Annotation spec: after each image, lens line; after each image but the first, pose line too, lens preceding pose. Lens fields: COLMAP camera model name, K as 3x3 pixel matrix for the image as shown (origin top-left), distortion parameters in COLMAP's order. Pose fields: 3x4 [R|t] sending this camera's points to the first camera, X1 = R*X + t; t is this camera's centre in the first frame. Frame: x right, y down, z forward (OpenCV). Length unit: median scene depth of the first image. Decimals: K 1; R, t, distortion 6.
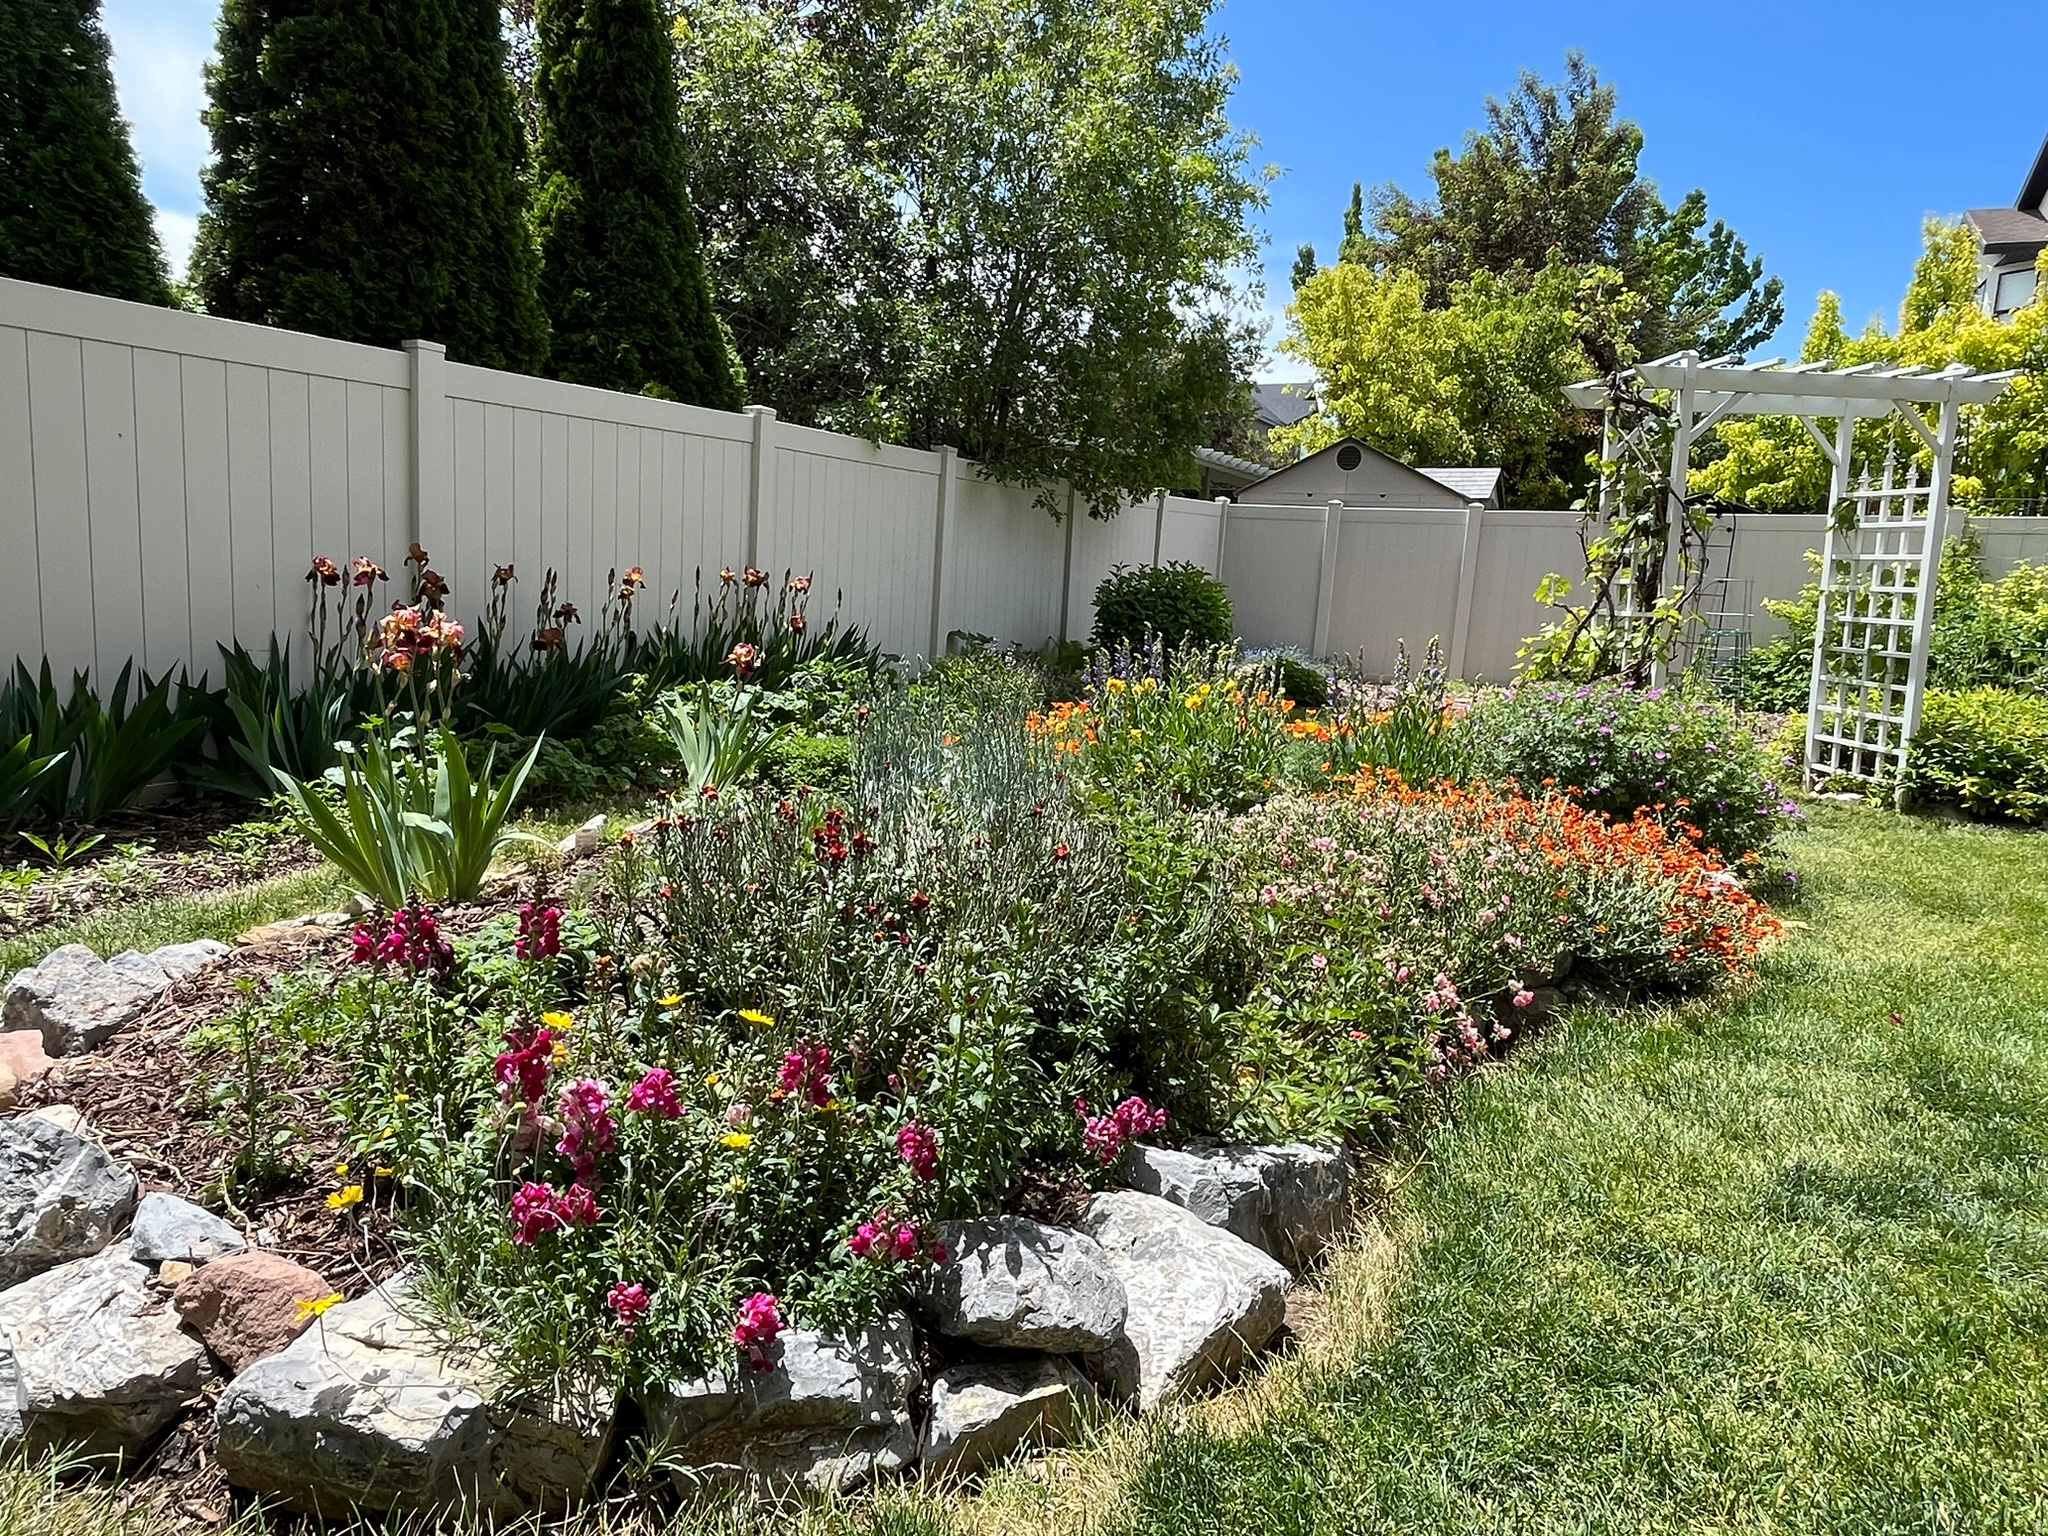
lens RADIAL K [[1245.4, 0, 1024.0], [0, 1245.4, 768.0], [0, 0, 1]] dist [0.000899, 0.000524]
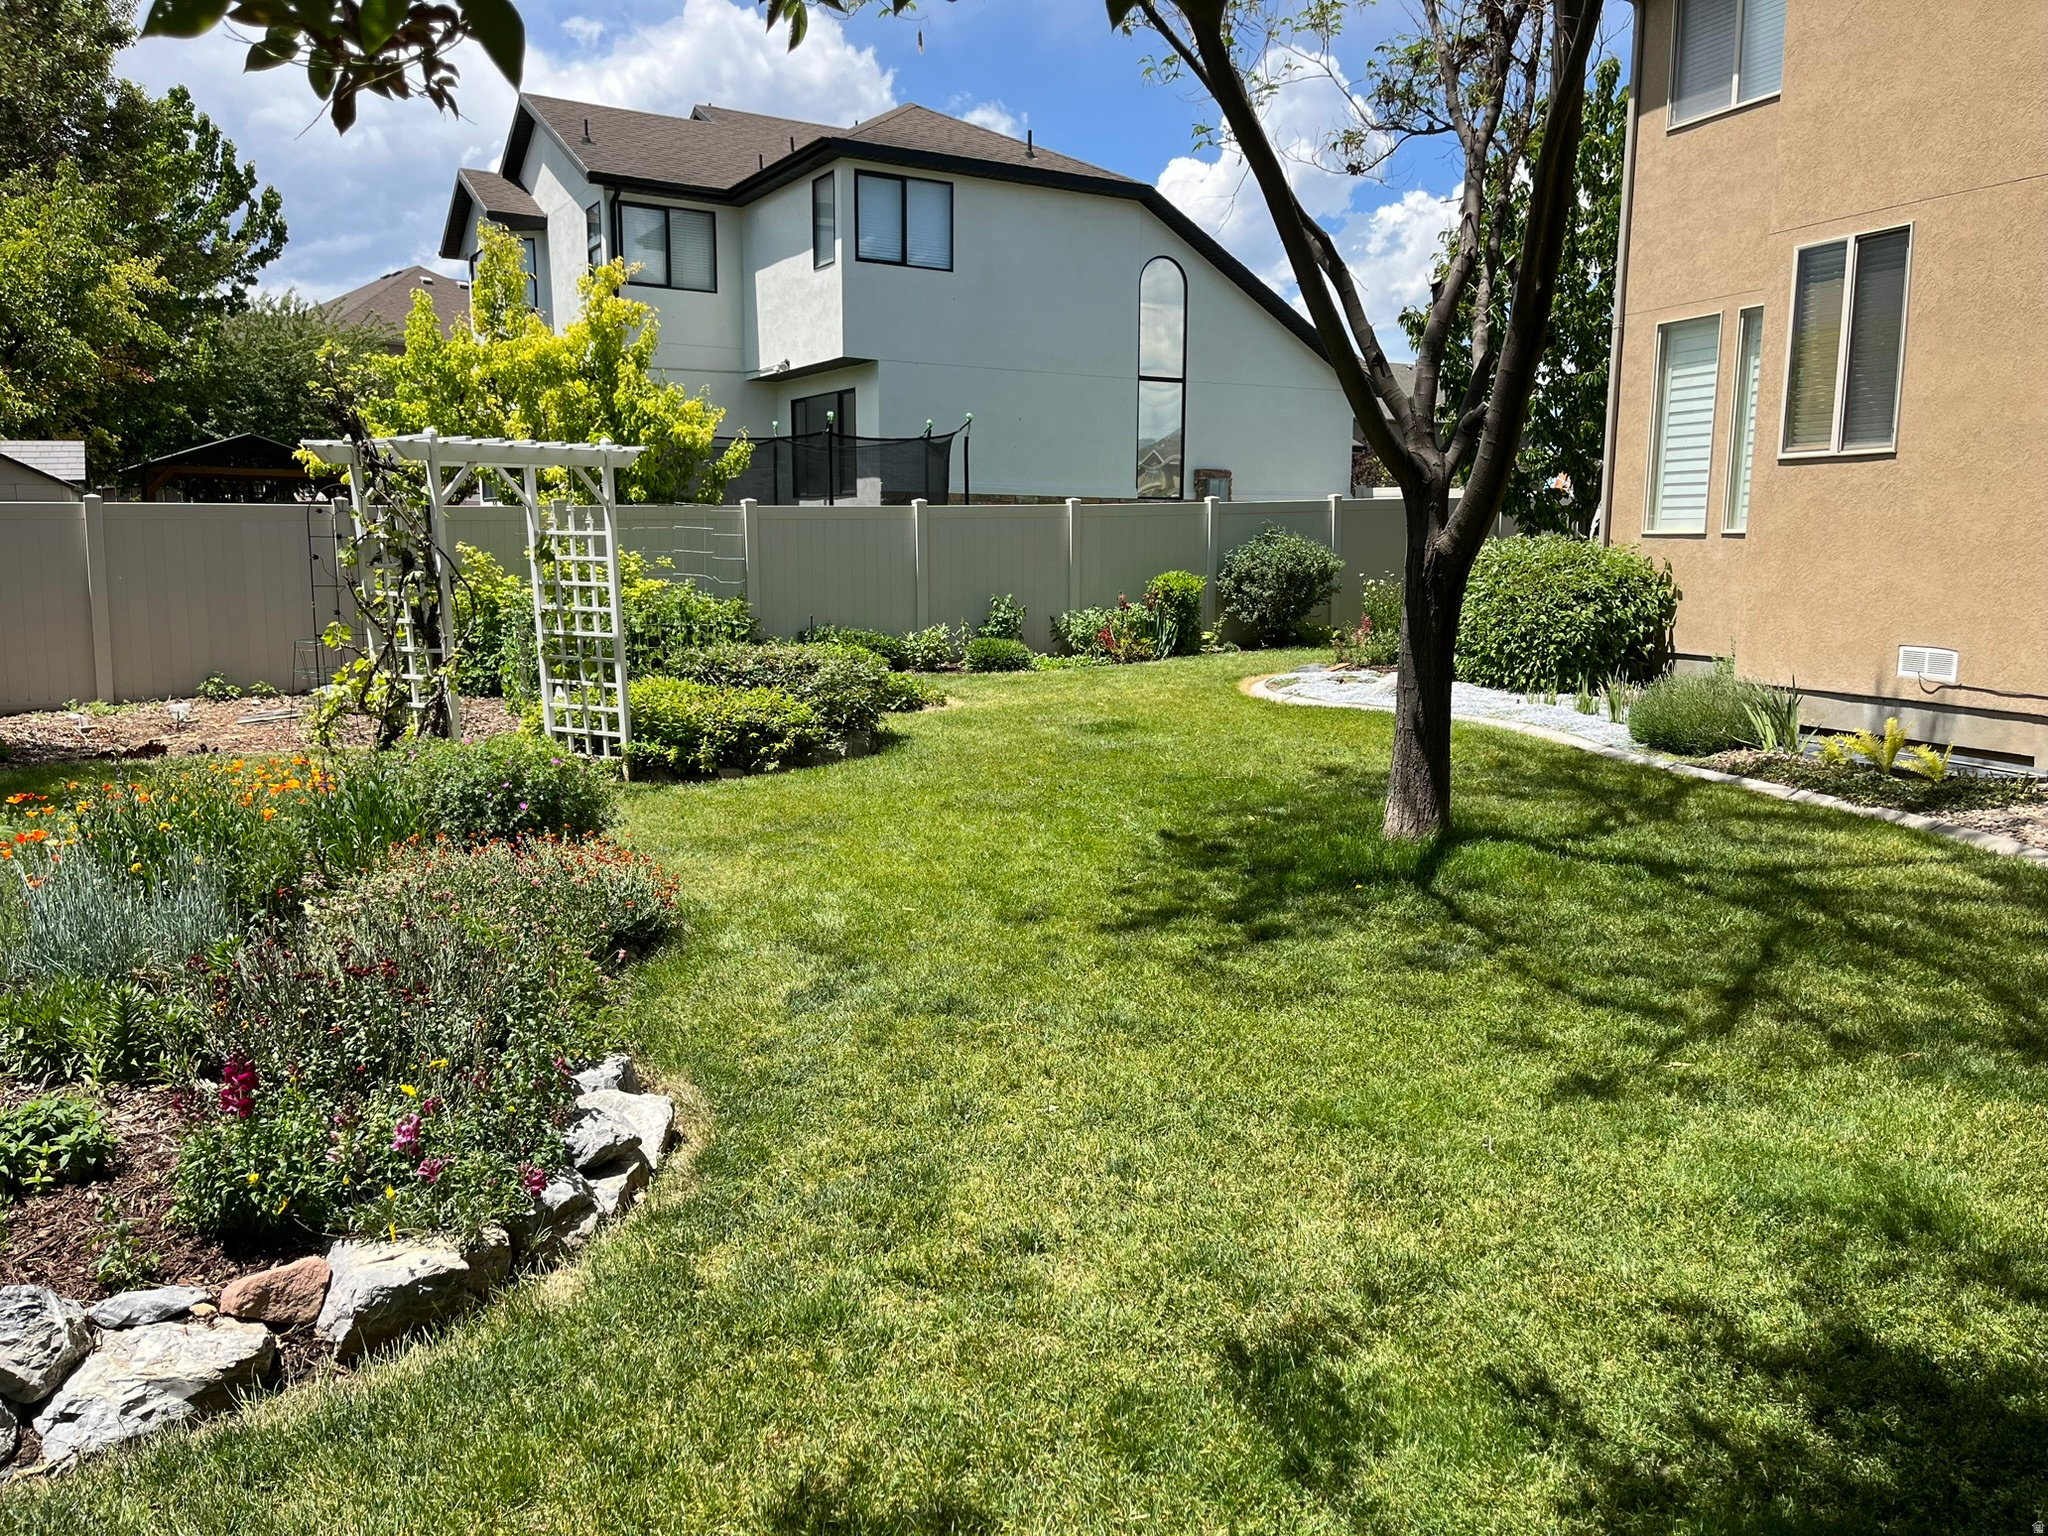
lens RADIAL K [[1583.3, 0, 1024.0], [0, 1583.3, 768.0], [0, 0, 1]] dist [0.067192, -0.099256]
pose [[0.552855, -0.168861, 0.815988, -0.401014], [0.146148, 0.983722, 0.104552, -0.085861], [-0.820361, 0.061453, 0.568535, -0.271189]]
